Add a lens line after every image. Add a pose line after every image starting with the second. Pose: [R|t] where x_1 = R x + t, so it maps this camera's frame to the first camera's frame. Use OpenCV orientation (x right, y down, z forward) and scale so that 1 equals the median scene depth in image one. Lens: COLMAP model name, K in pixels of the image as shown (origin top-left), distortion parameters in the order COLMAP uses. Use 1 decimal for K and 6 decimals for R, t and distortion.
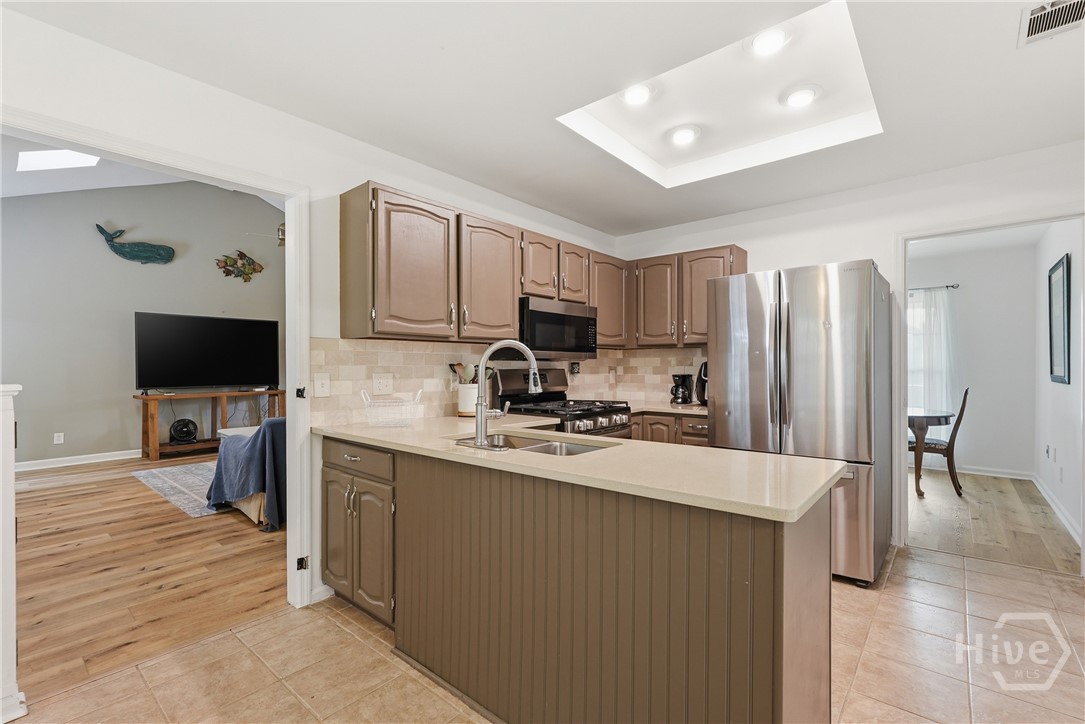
lens RADIAL K [[491.2, 0, 546.2], [0, 491.2, 366.7], [0, 0, 1]] dist [-0.000358, 0.000740]
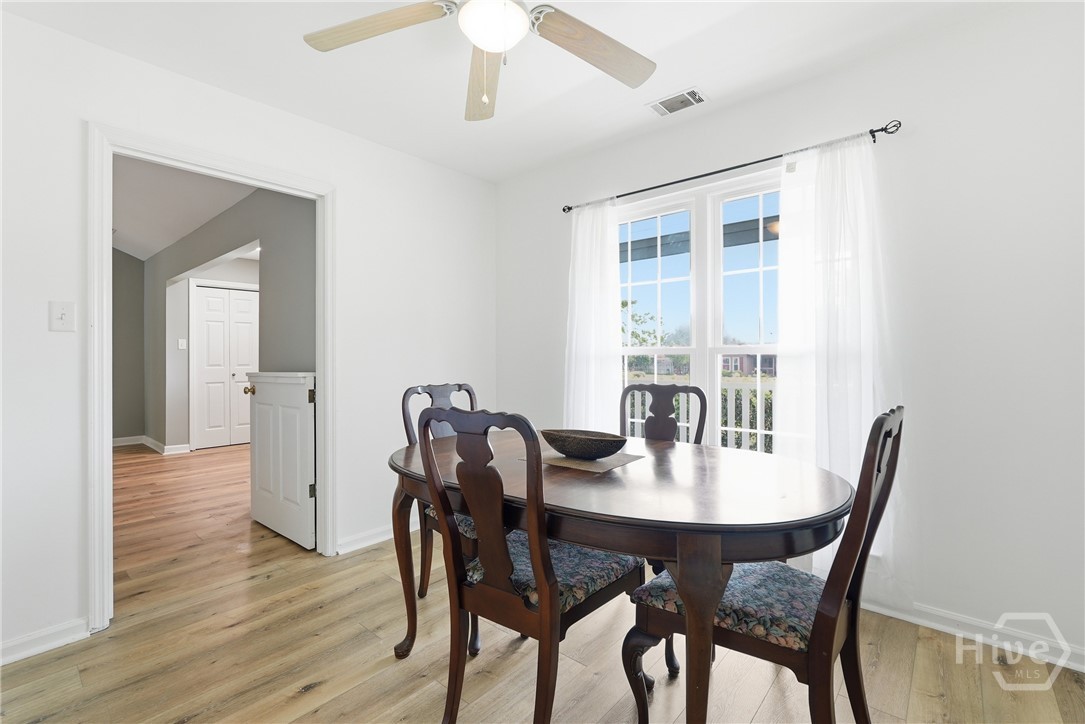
lens RADIAL K [[479.2, 0, 542.5], [0, 479.2, 362.0], [0, 0, 1]] dist [-0.008766, -0.000267]
pose [[0.999623, 0.008670, -0.026061, 0.749878], [-0.008600, 0.999959, 0.002780, 0.022408], [0.026084, -0.002555, 0.999656, 0.817009]]
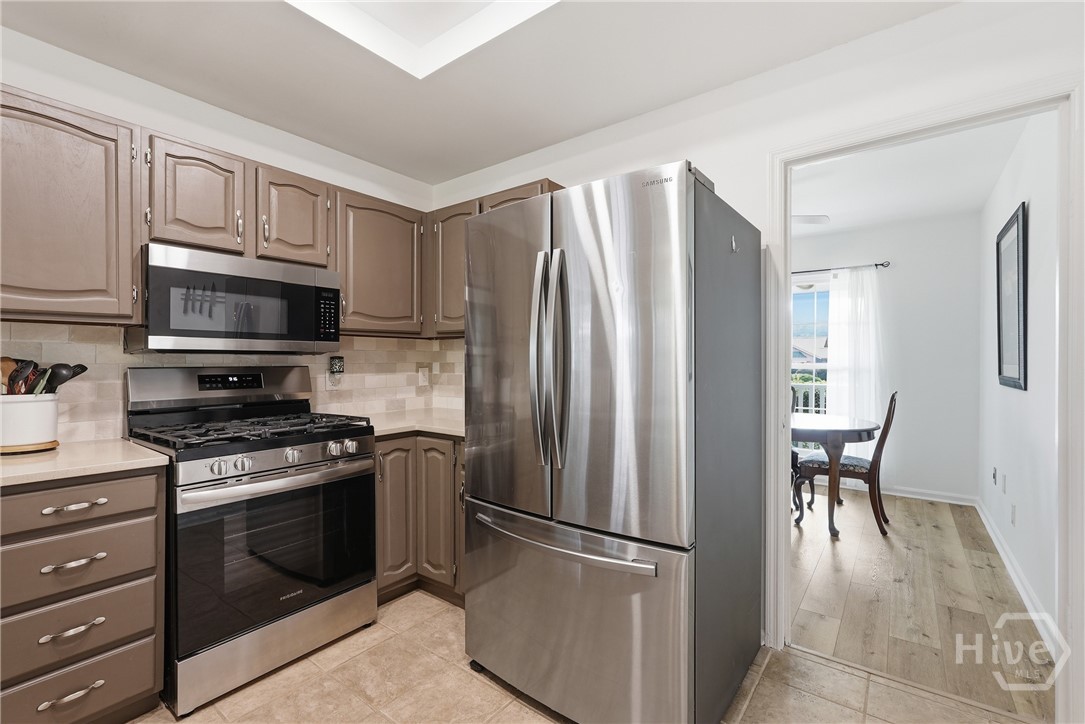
lens RADIAL K [[479.2, 0, 542.5], [0, 479.2, 362.0], [0, 0, 1]] dist [-0.008766, -0.000267]
pose [[0.999102, 0.002988, 0.042258, 0.309696], [-0.002957, 0.999995, -0.000809, -0.001554], [-0.042260, 0.000684, 0.999106, 0.315564]]
